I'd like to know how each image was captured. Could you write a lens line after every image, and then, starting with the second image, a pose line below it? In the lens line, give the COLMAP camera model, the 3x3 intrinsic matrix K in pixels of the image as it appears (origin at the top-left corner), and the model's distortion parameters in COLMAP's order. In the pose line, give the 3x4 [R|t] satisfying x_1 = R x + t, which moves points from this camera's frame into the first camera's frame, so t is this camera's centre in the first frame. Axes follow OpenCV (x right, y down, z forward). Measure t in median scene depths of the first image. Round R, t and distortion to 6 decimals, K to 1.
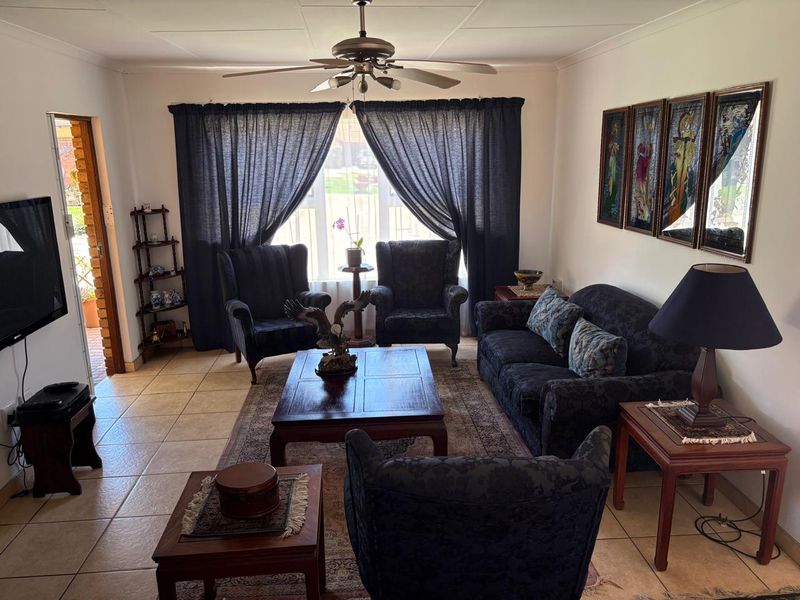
lens RADIAL K [[611.1, 0, 401.6], [0, 611.1, 299.6], [0, 0, 1]] dist [0.043441, -0.038660]
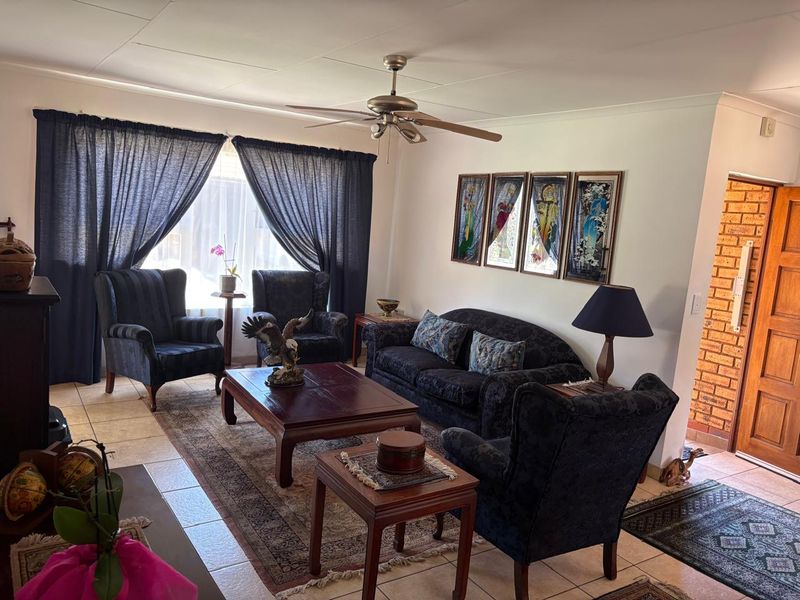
lens RADIAL K [[611.1, 0, 394.6], [0, 611.1, 298.5], [0, 0, 1]] dist [0.043441, -0.038660]
pose [[0.869128, 0.020582, 0.494159, -0.351913], [0.021013, 0.996695, -0.078471, 0.042044], [-0.494141, 0.078585, 0.865823, -0.022307]]
